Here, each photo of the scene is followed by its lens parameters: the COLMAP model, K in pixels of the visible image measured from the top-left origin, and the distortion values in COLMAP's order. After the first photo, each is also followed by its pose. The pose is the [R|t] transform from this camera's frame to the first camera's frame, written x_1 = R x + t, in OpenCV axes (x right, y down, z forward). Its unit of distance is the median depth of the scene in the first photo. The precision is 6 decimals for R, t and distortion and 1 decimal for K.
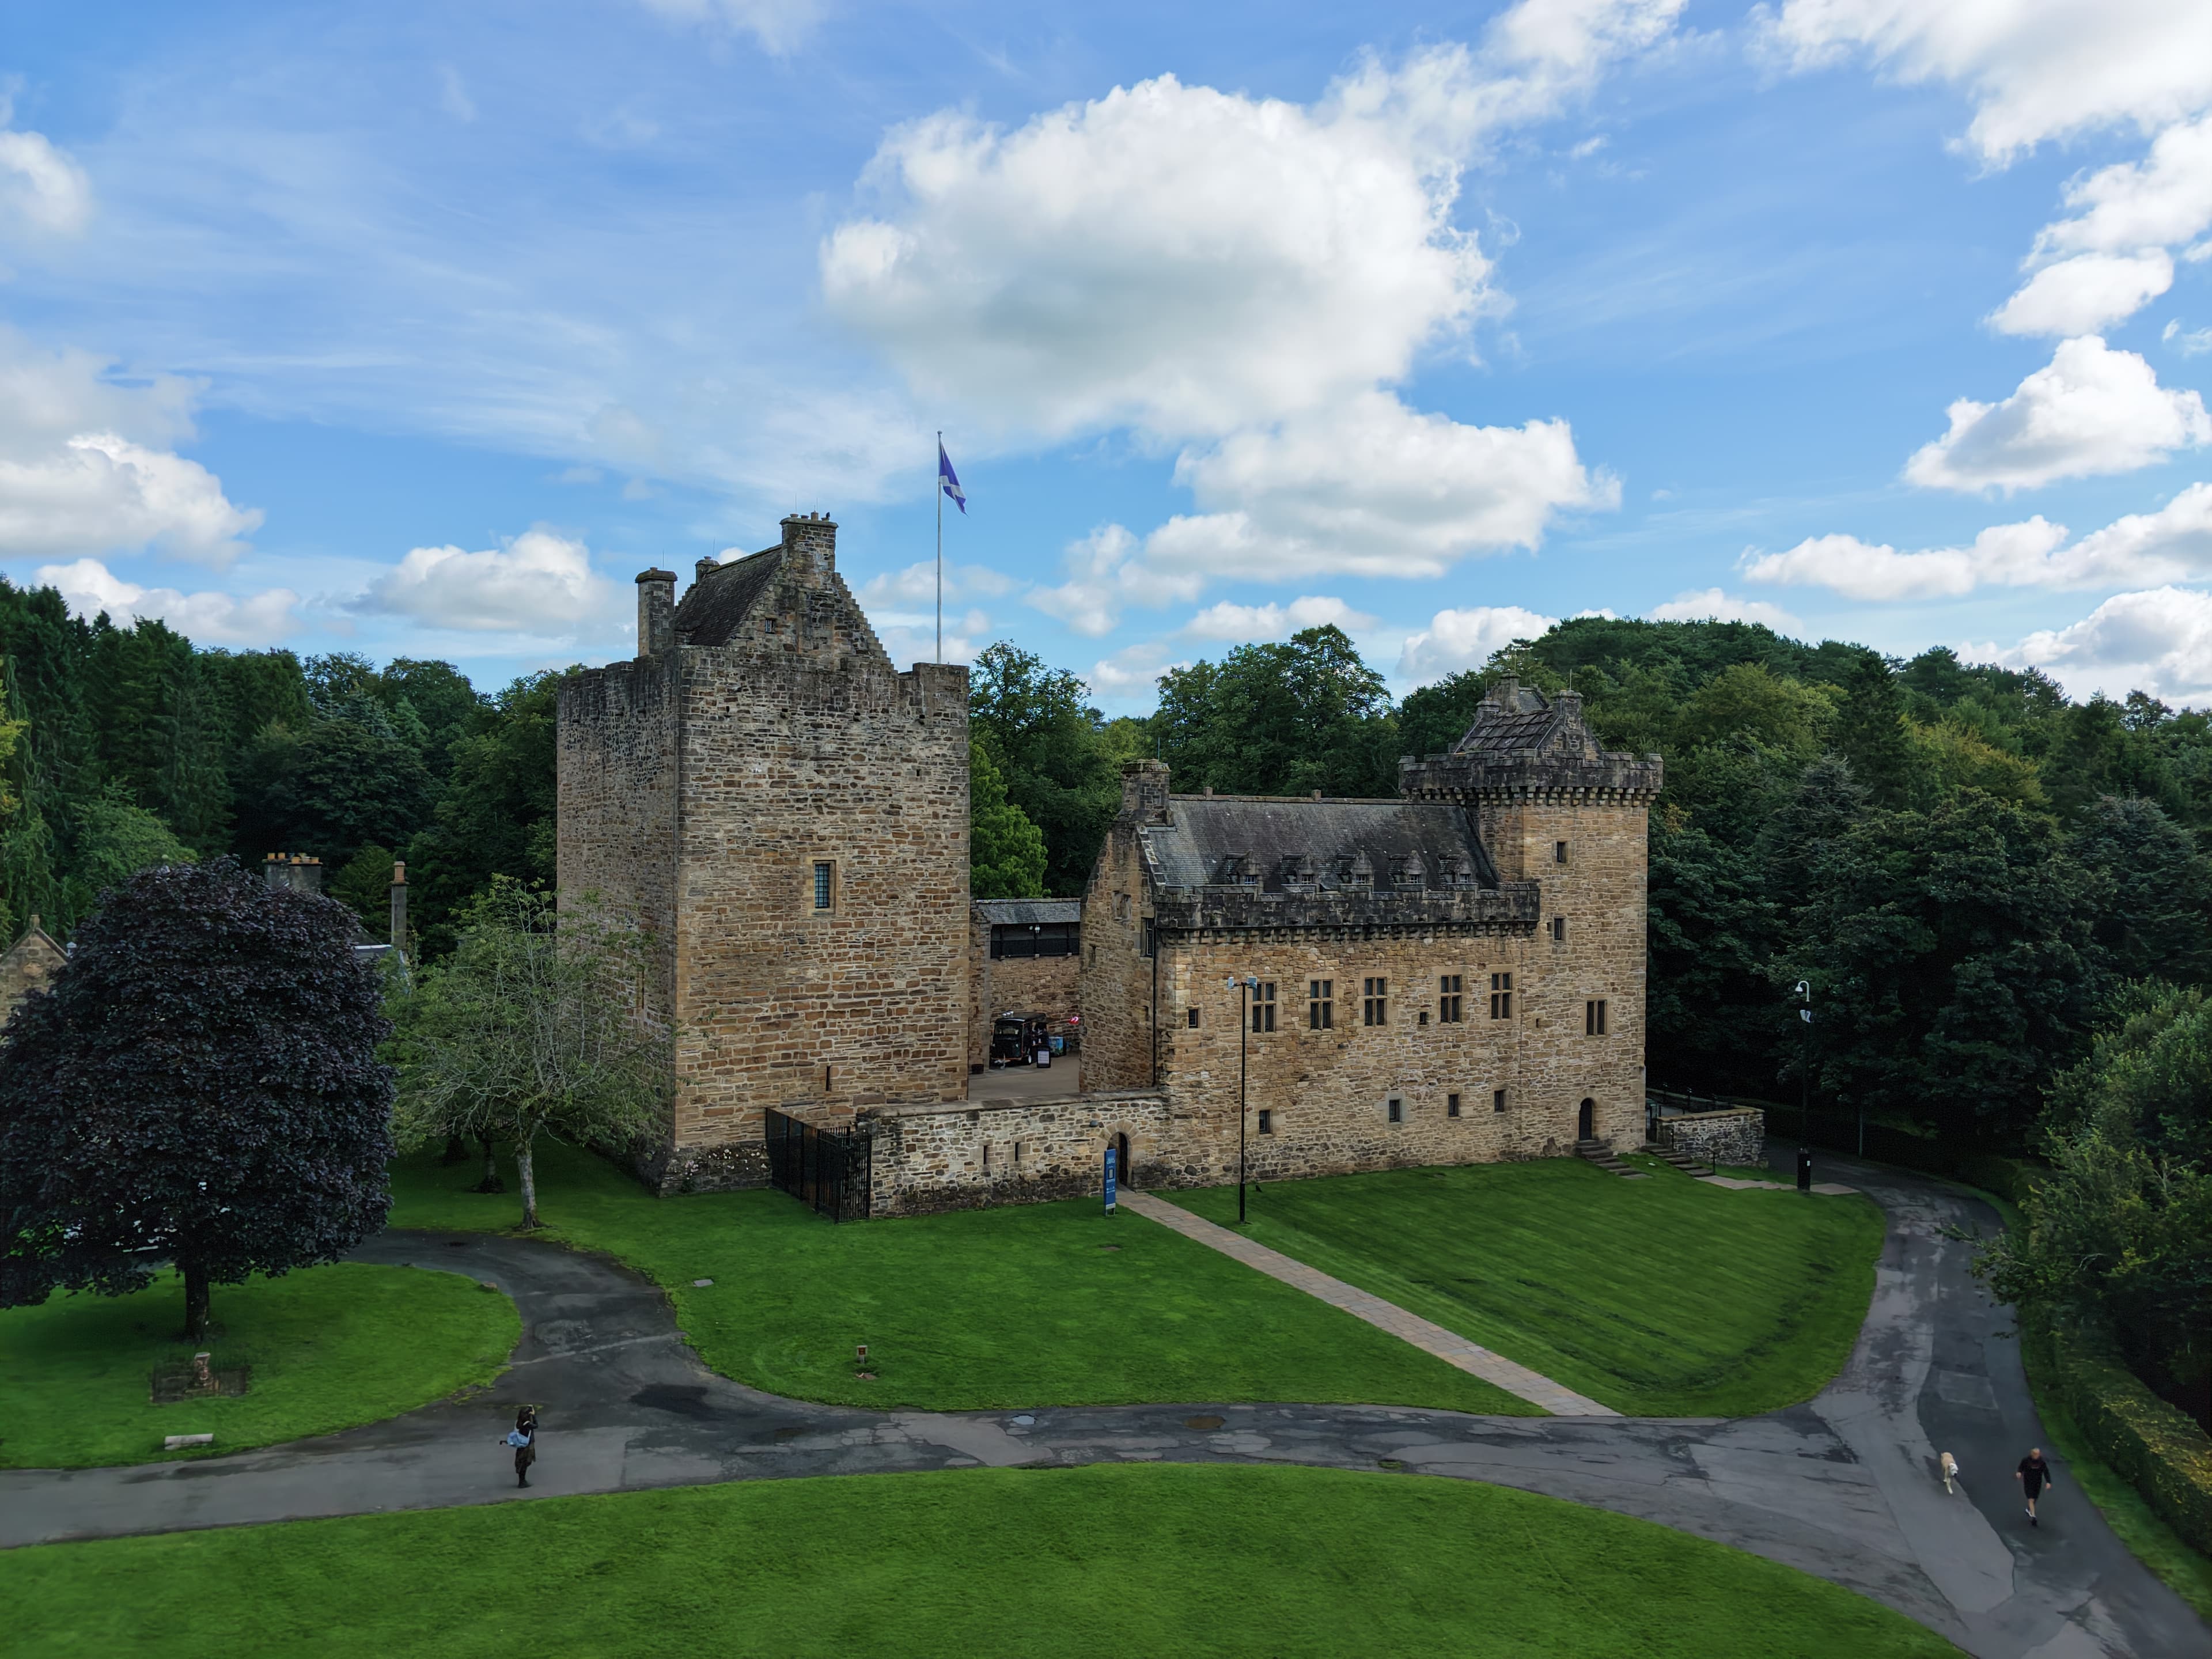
lens RADIAL K [[1687.3, 0, 1102.4], [0, 1687.3, 833.3], [0, 0, 1]] dist [0.118220, -0.234743]
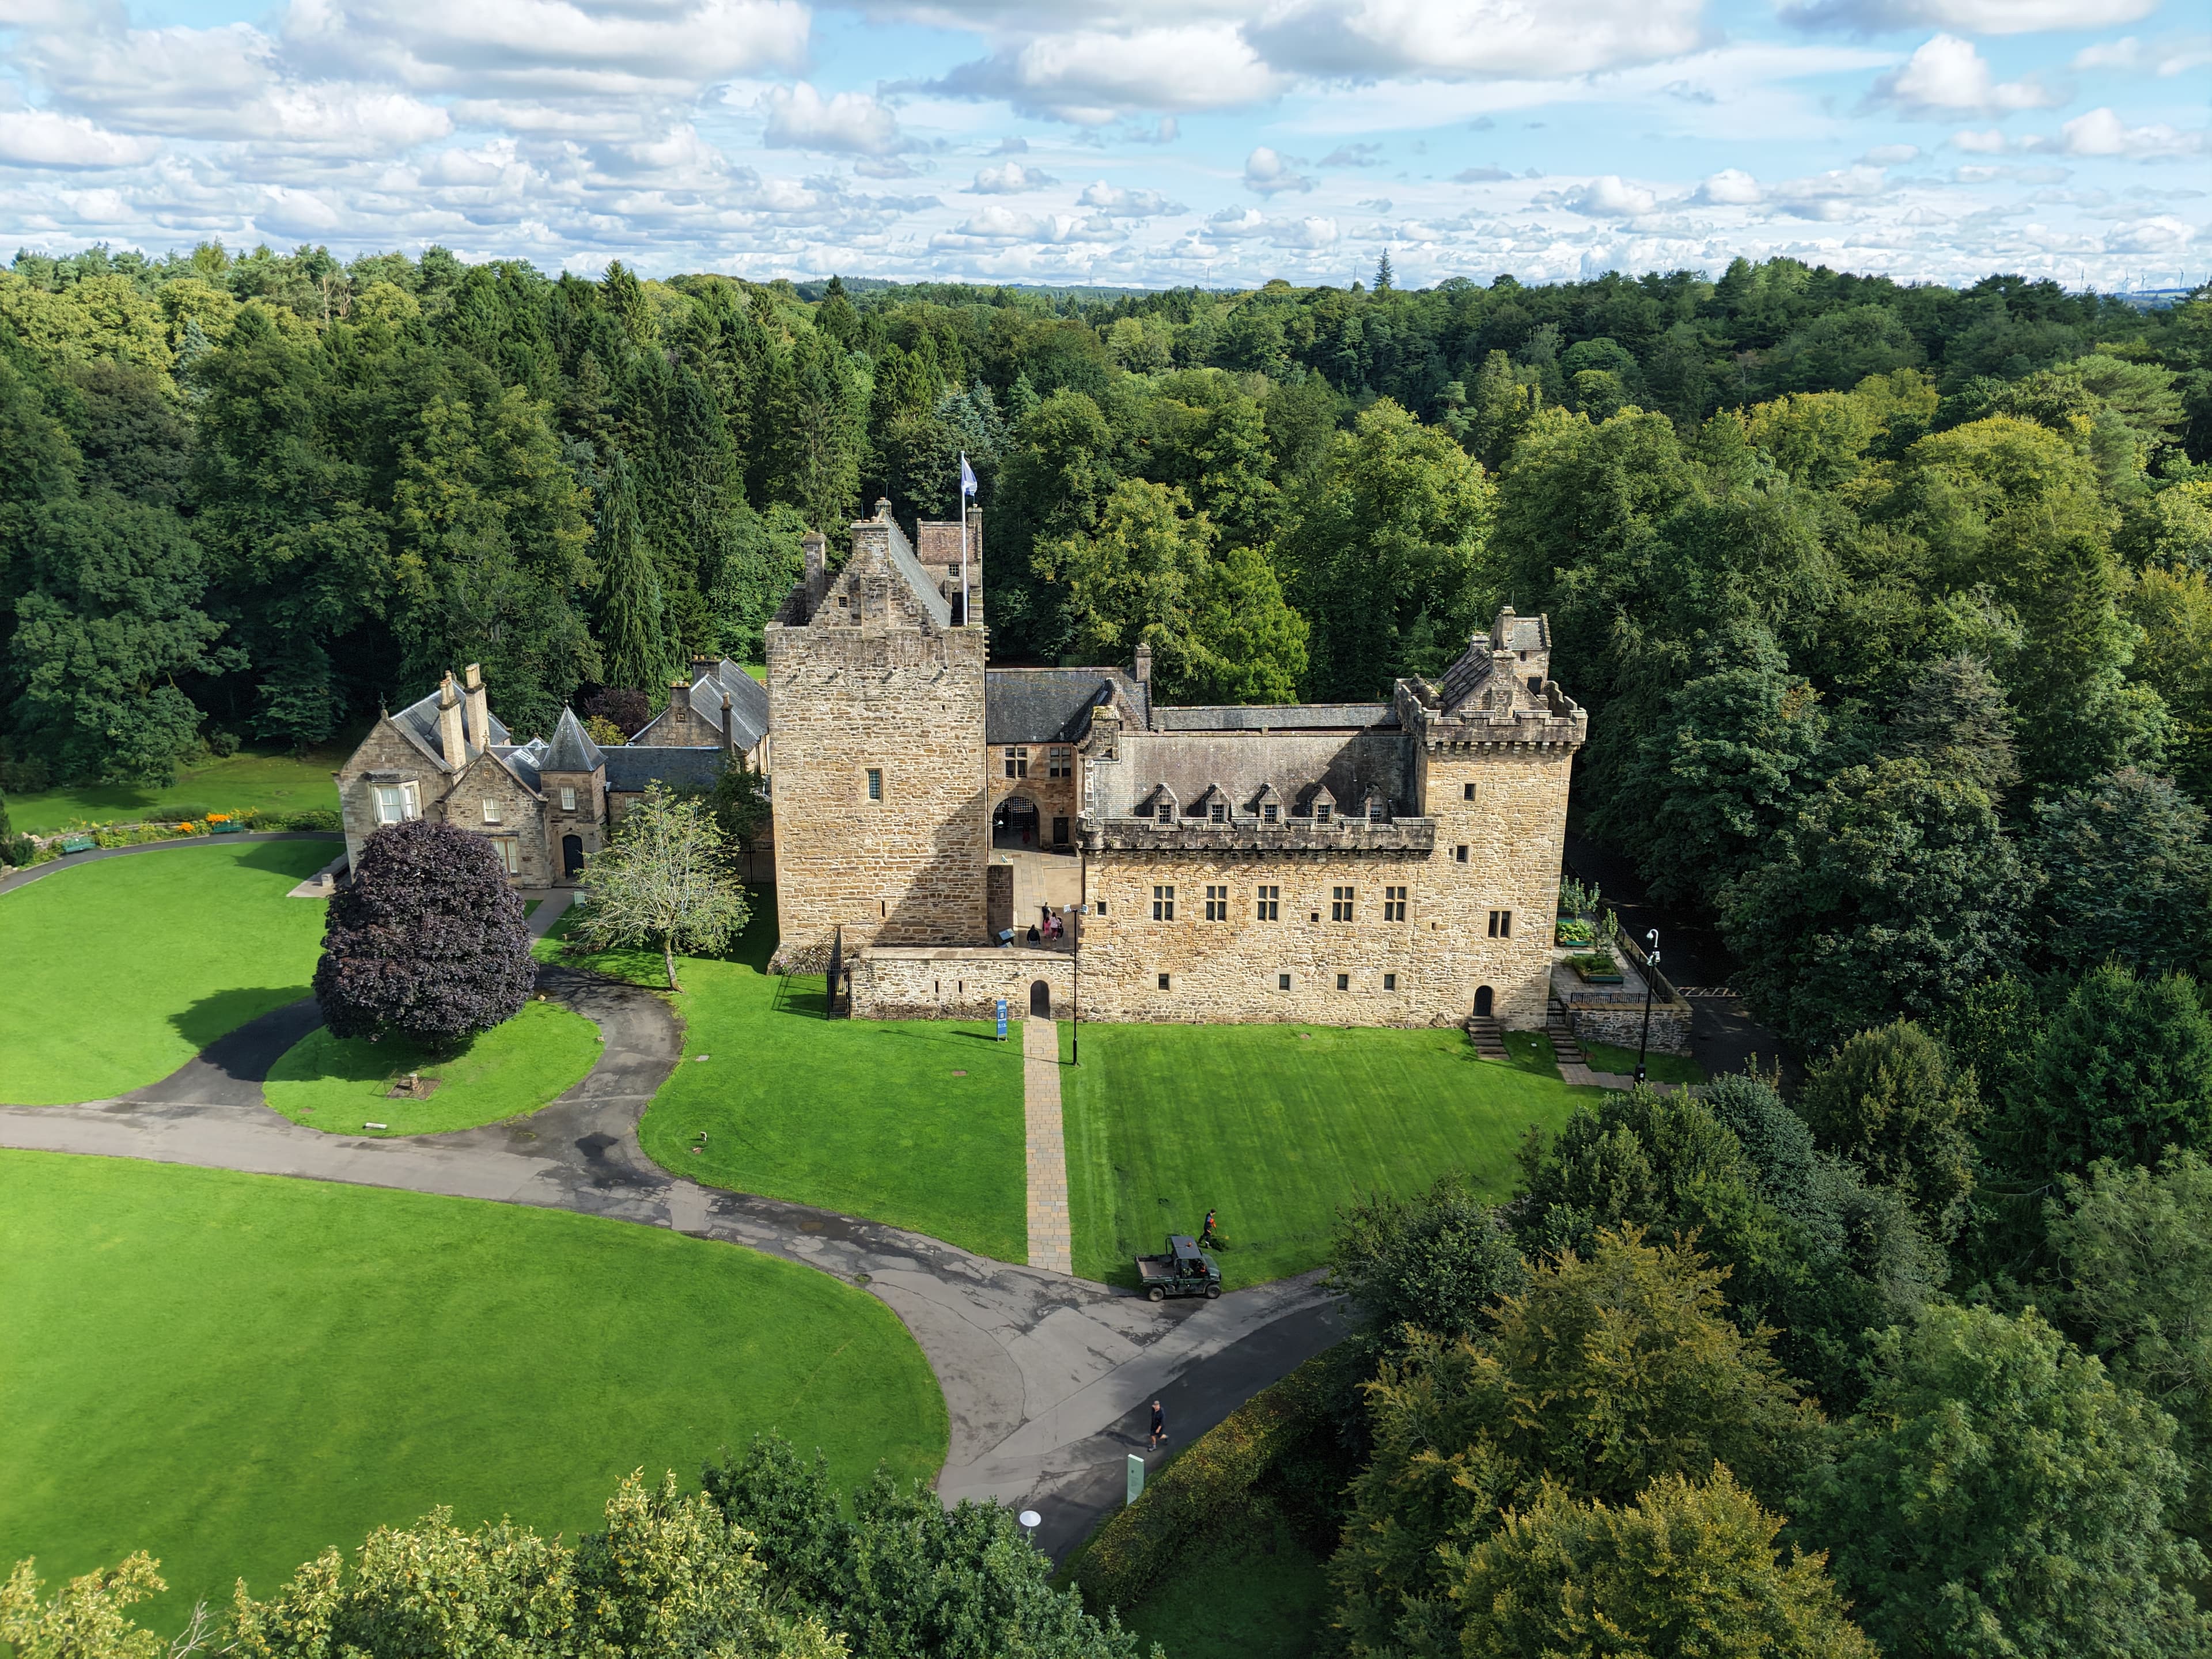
lens RADIAL K [[1687.3, 0, 1102.4], [0, 1687.3, 833.3], [0, 0, 1]] dist [0.118220, -0.234743]
pose [[0.880521, 0.138478, -0.453327, 0.656057], [-0.002062, 0.957484, 0.288478, -0.339724], [0.474002, -0.253076, 0.843371, -0.147260]]
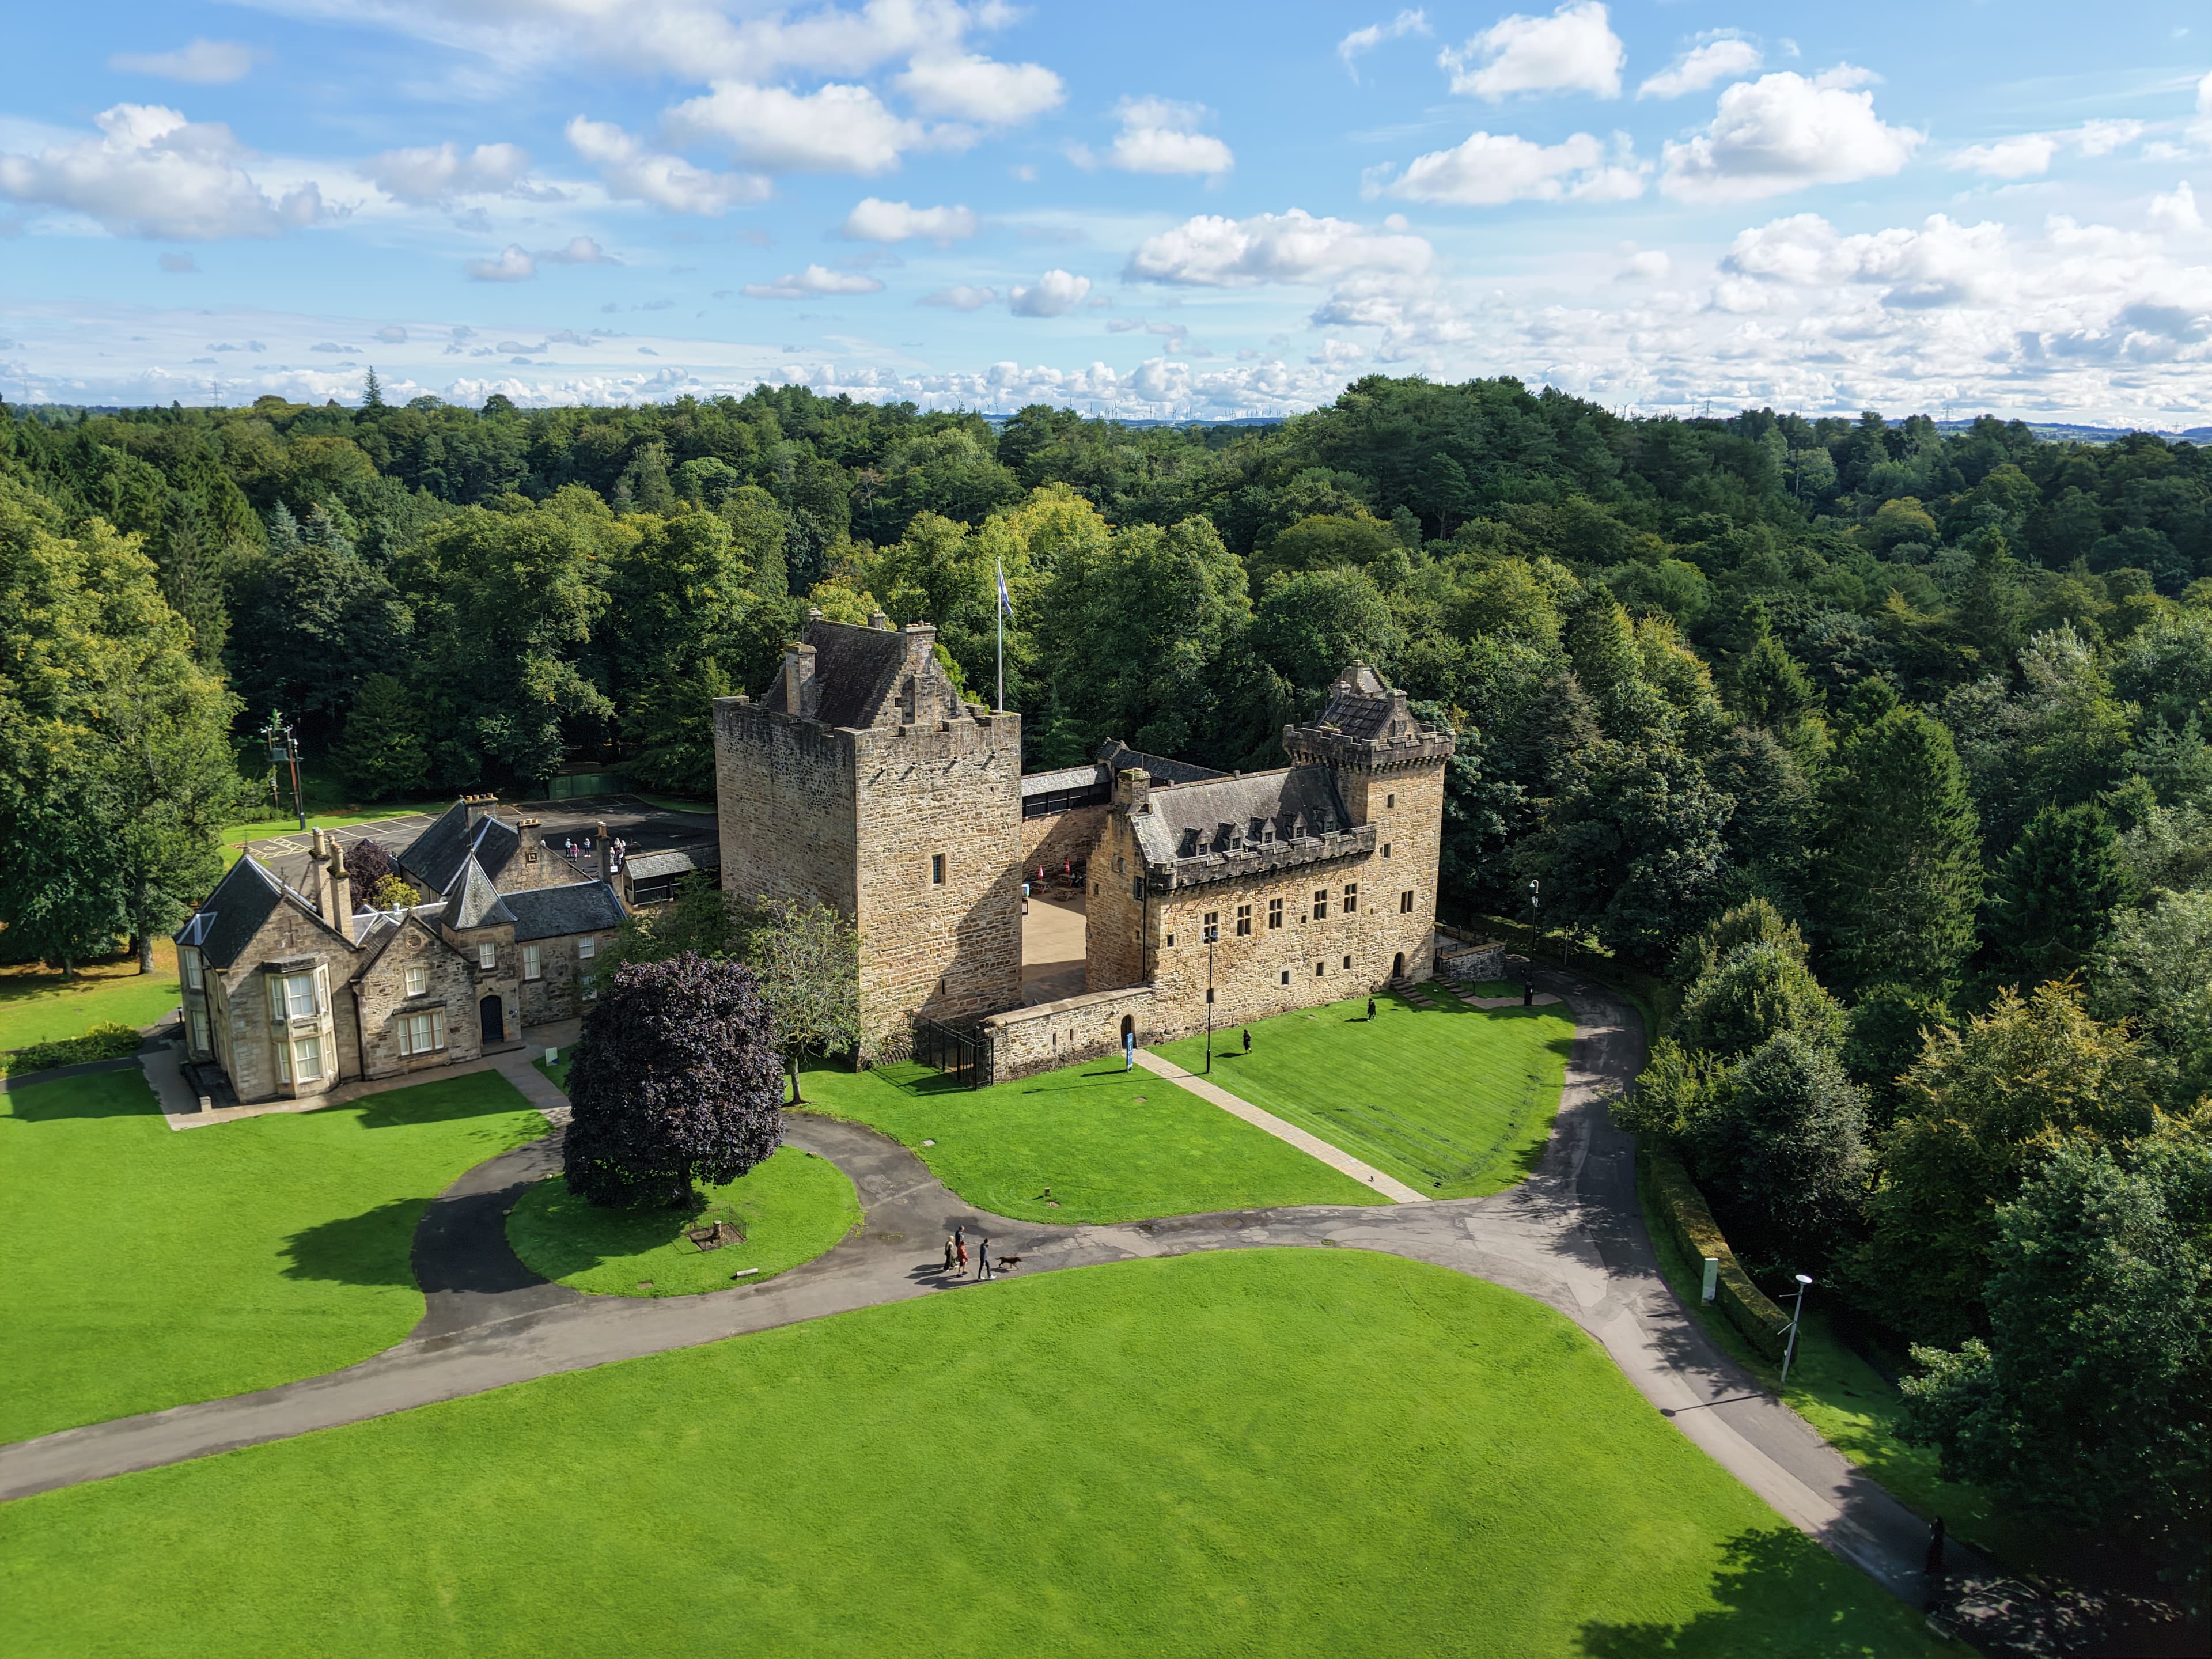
lens RADIAL K [[1687.3, 0, 1102.4], [0, 1687.3, 833.3], [0, 0, 1]] dist [0.118220, -0.234743]
pose [[0.990834, -0.028860, 0.131970, -0.211574], [-0.001510, 0.974486, 0.224444, -0.339153], [-0.135080, -0.222585, 0.965510, -0.497044]]
